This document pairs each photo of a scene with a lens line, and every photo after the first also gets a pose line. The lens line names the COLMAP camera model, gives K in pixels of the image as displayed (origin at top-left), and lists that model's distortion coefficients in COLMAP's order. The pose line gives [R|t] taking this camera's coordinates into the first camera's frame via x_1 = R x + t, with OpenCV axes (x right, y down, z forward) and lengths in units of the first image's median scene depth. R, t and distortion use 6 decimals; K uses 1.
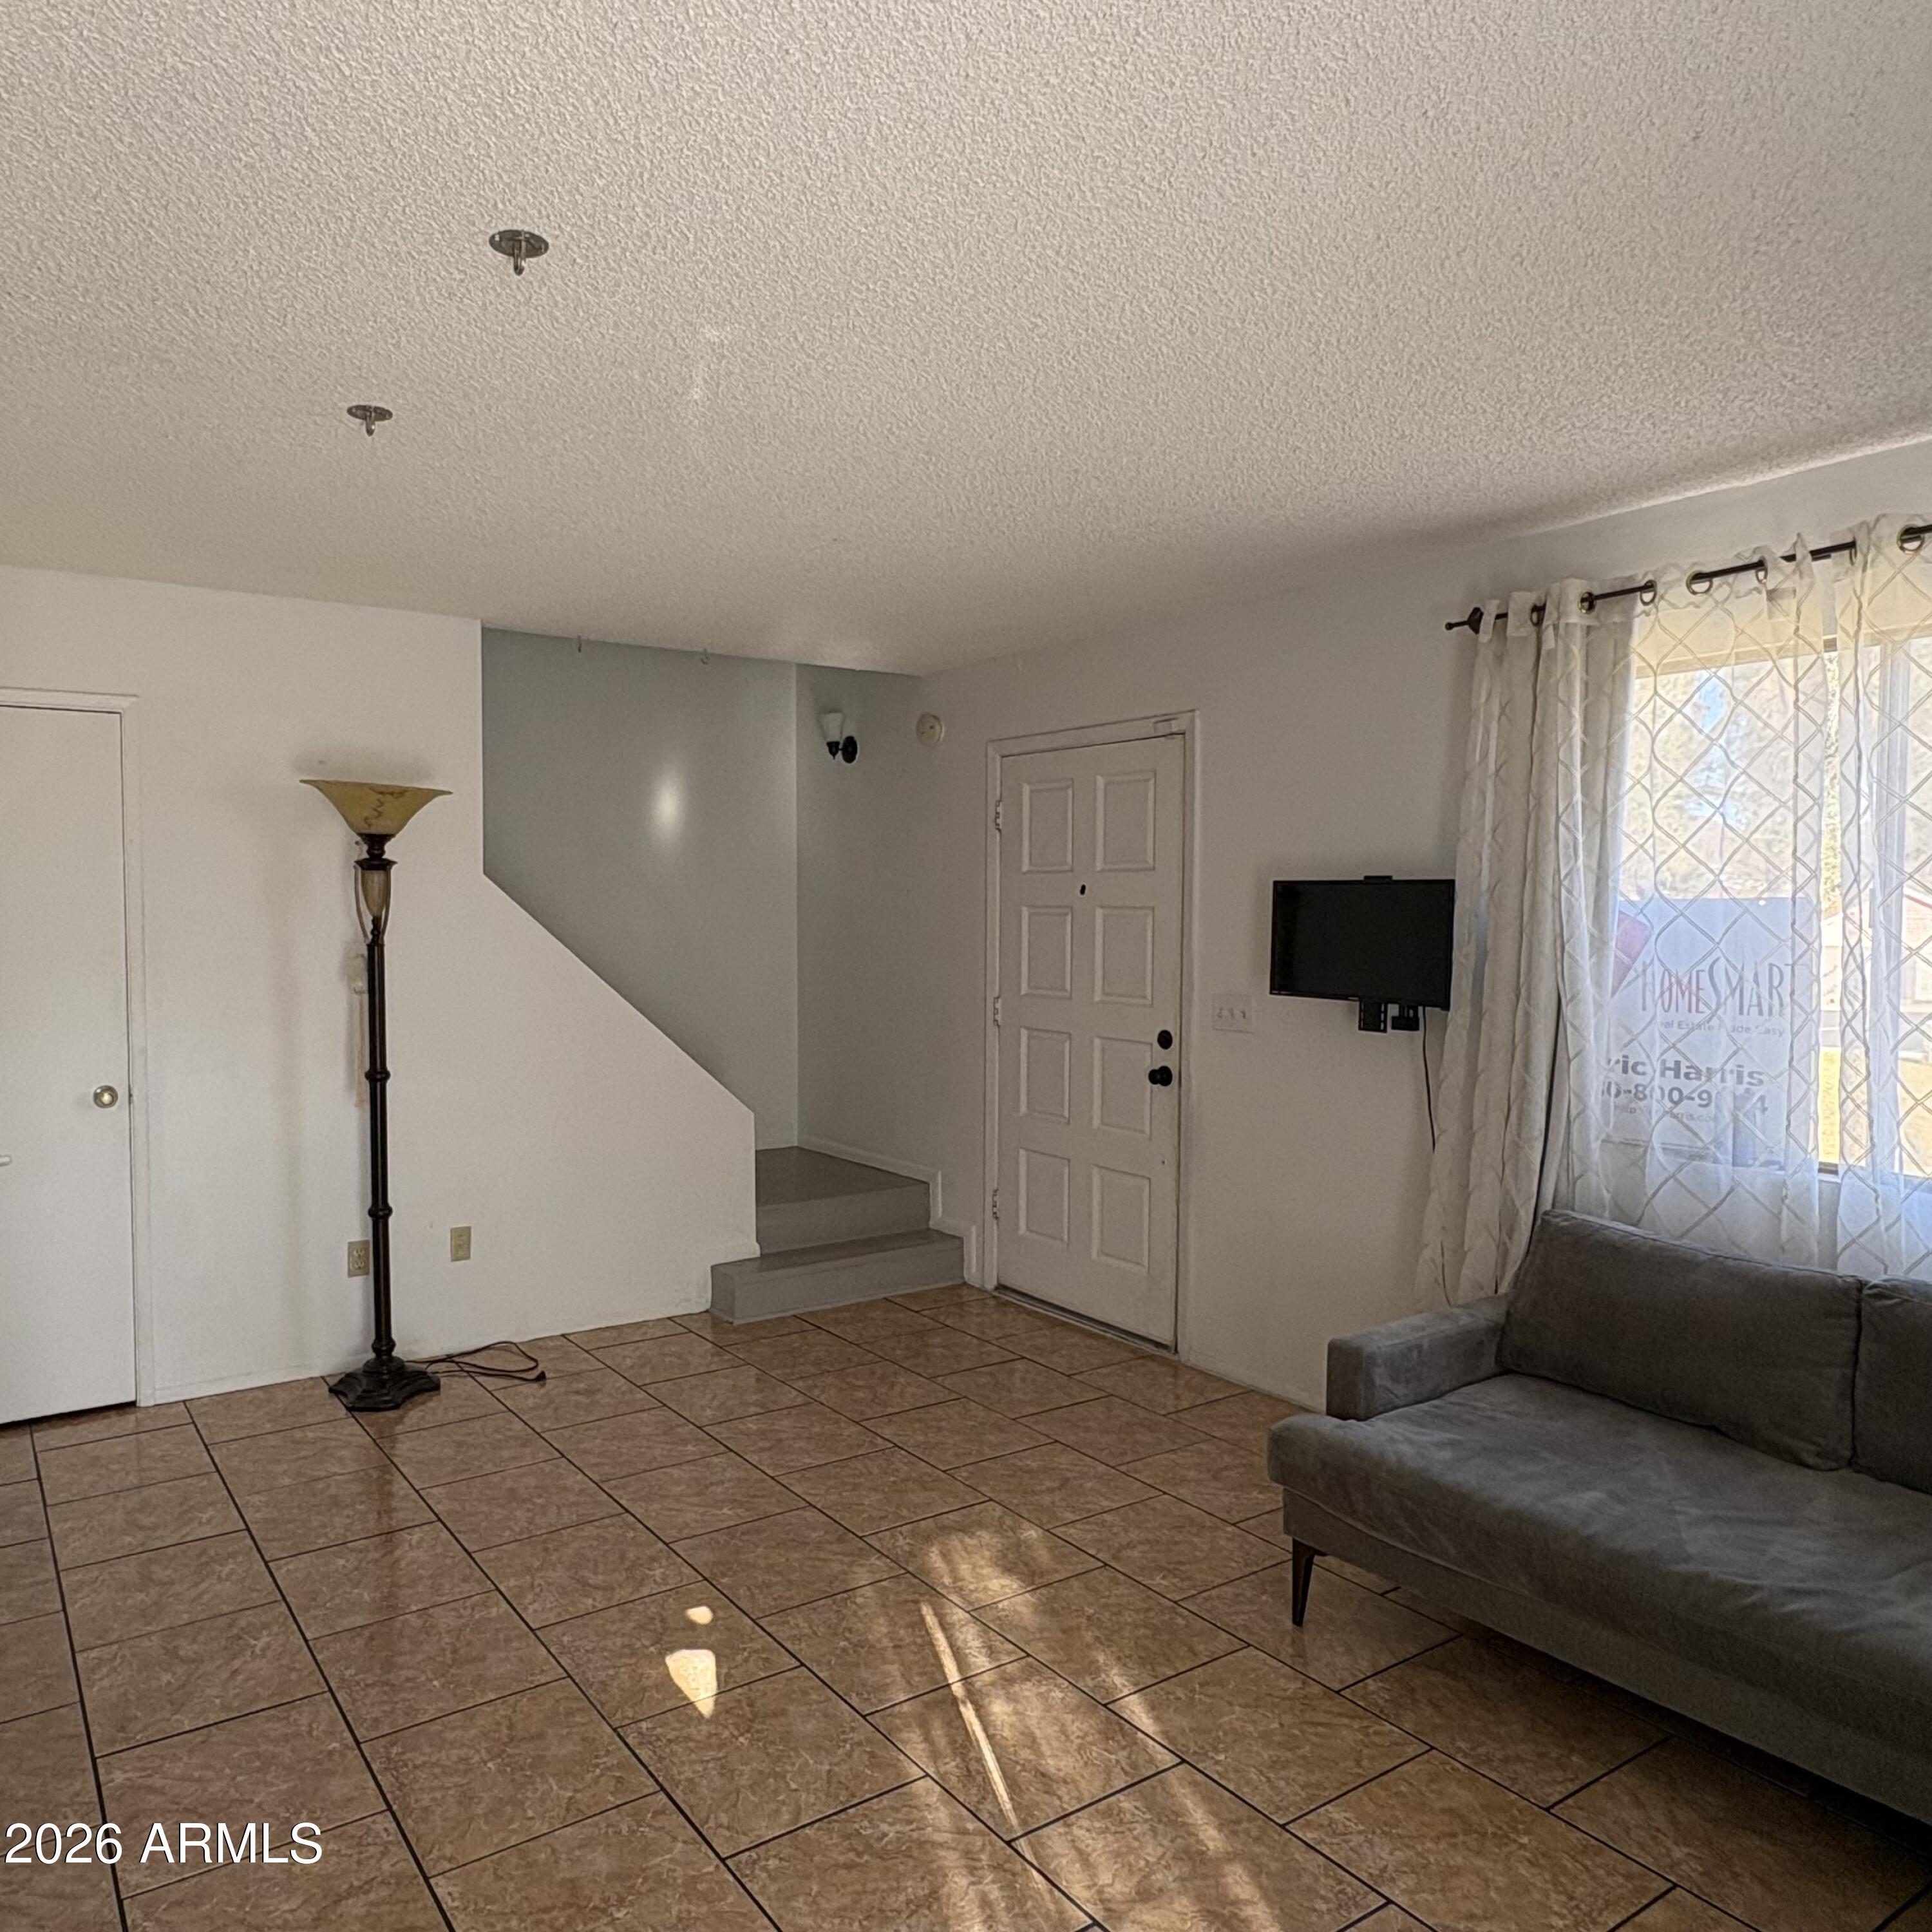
lens RADIAL K [[1394.7, 0, 786.9], [0, 1394.7, 972.1], [0, 0, 1]] dist [-0.000238, 0.001460]
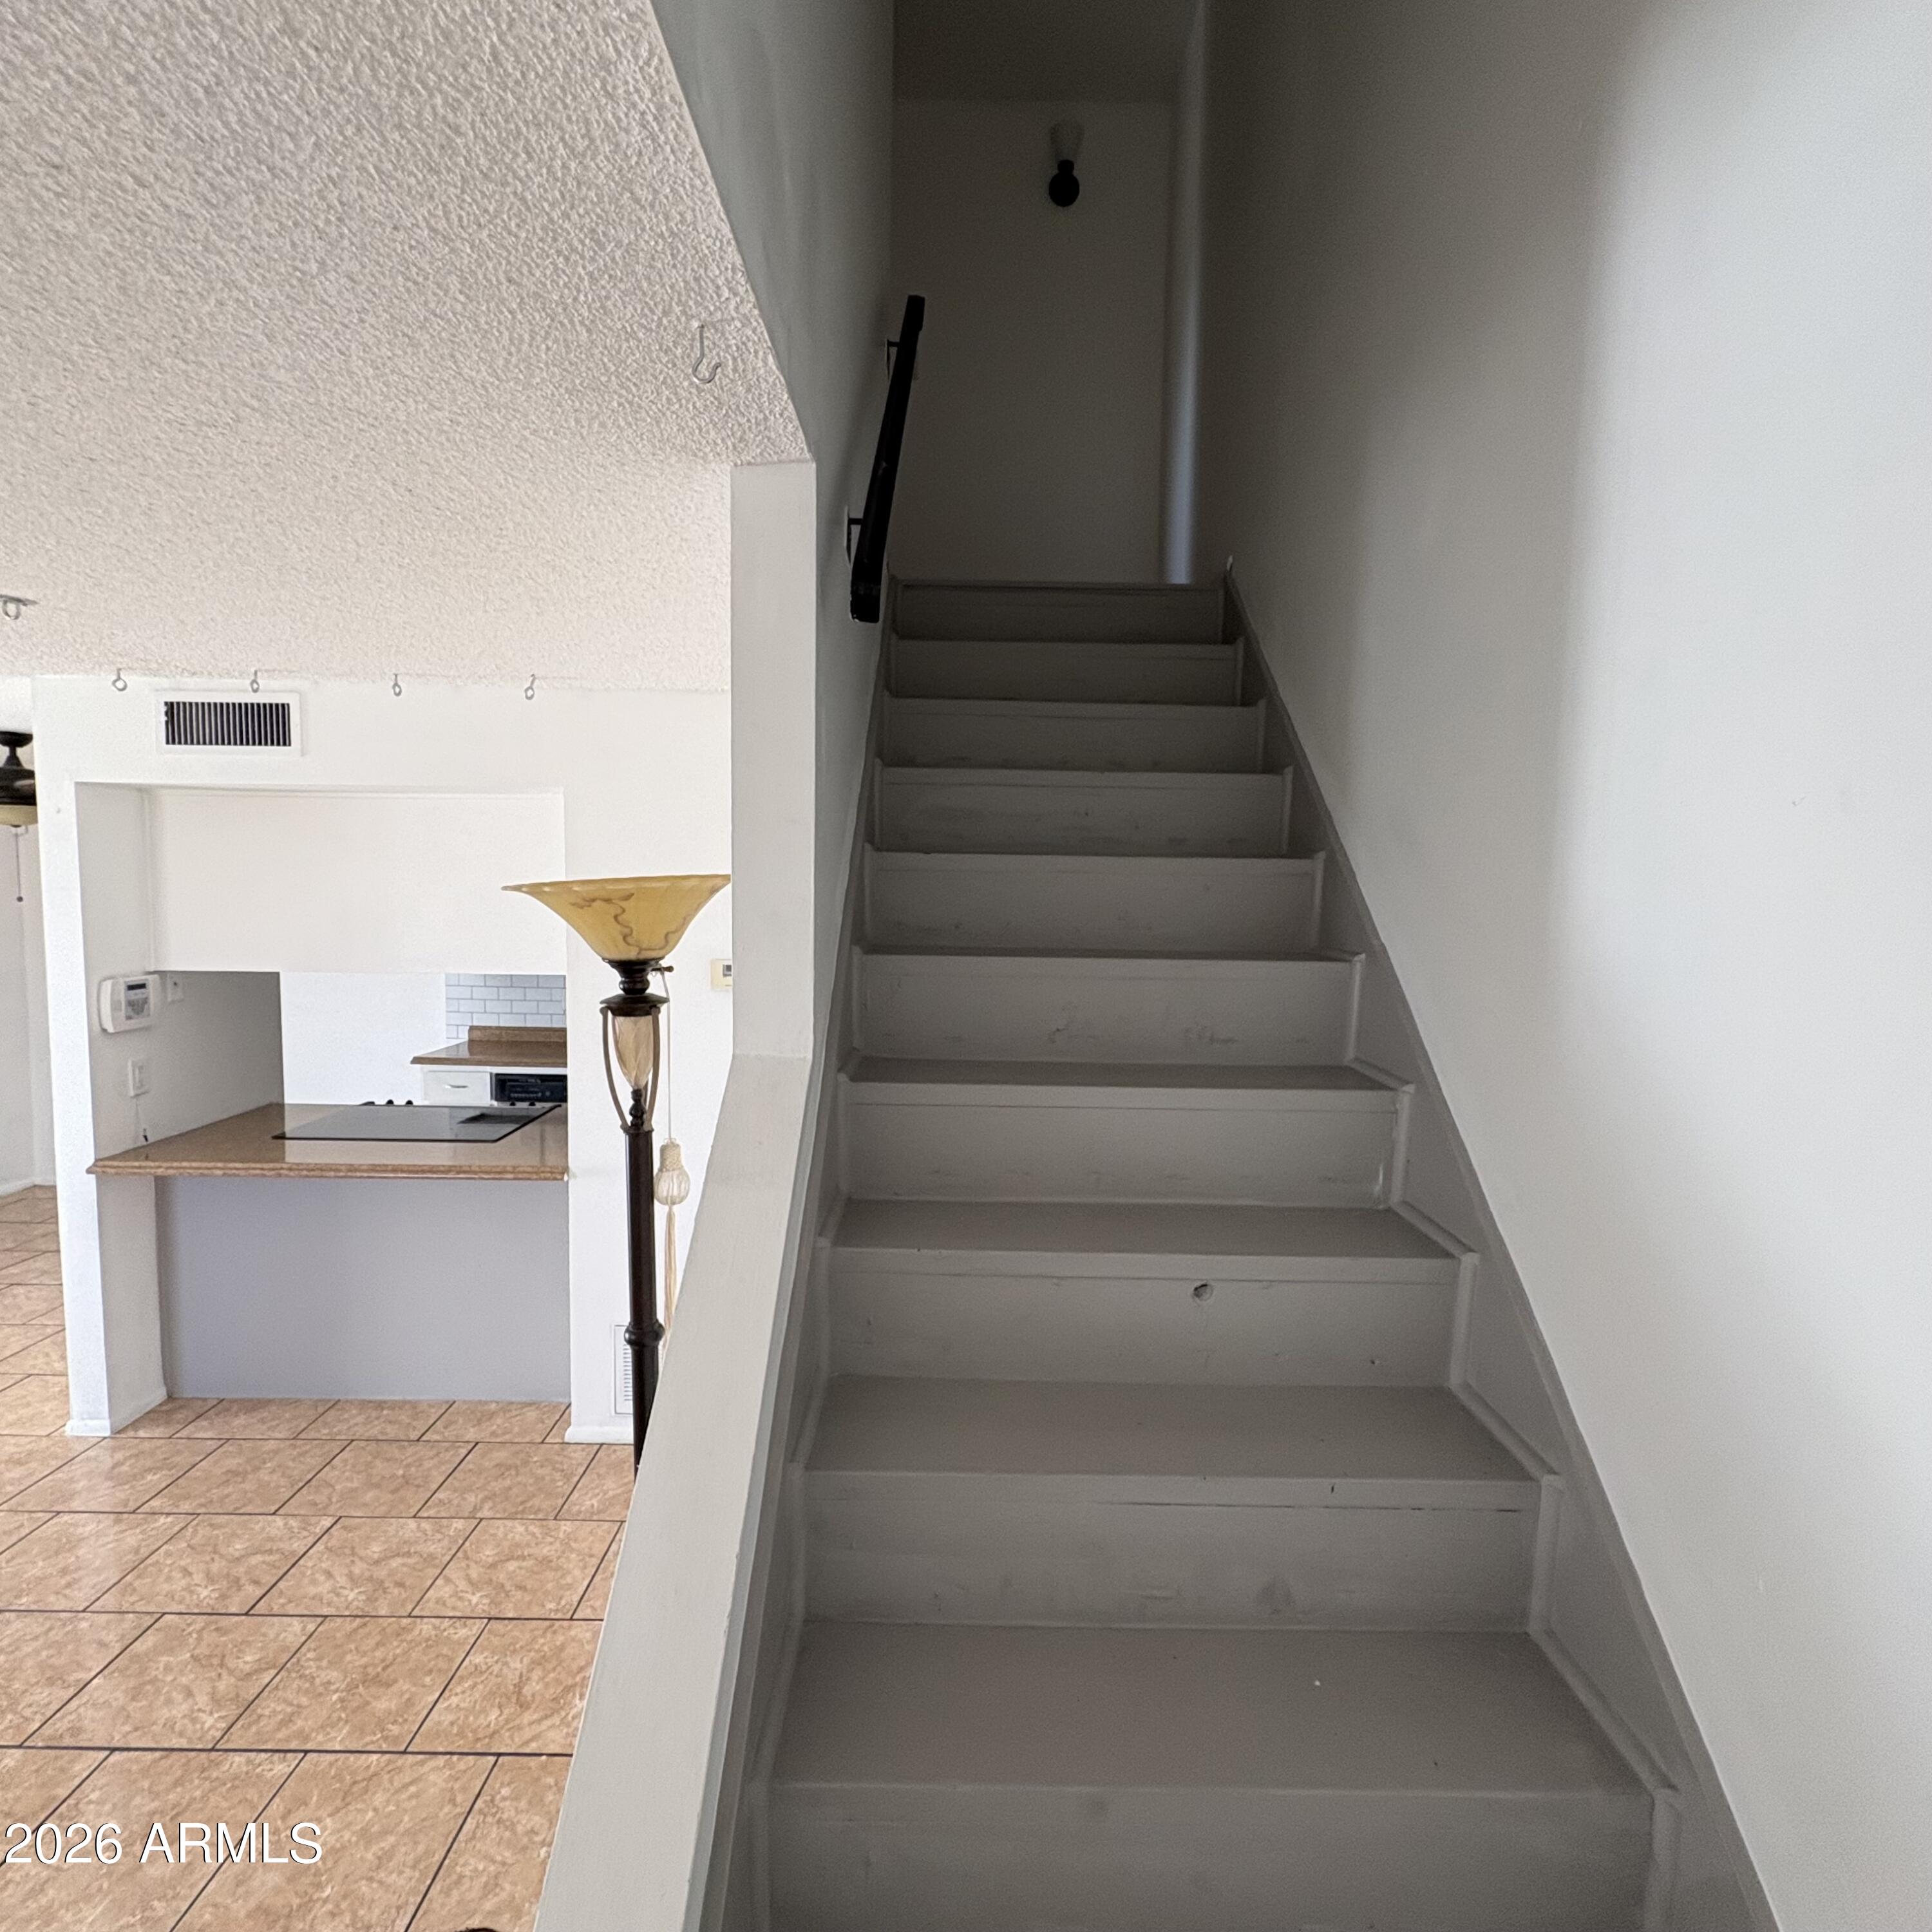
lens RADIAL K [[1046.7, 0, 966.0], [0, 1046.7, 966.0], [0, 0, 1]] dist [0.001705, -0.000255]
pose [[-0.522901, 0.060062, -0.850275, 0.035169], [-0.058121, 0.992681, 0.105864, -0.211372], [0.850410, 0.104775, -0.515583, 1.894620]]
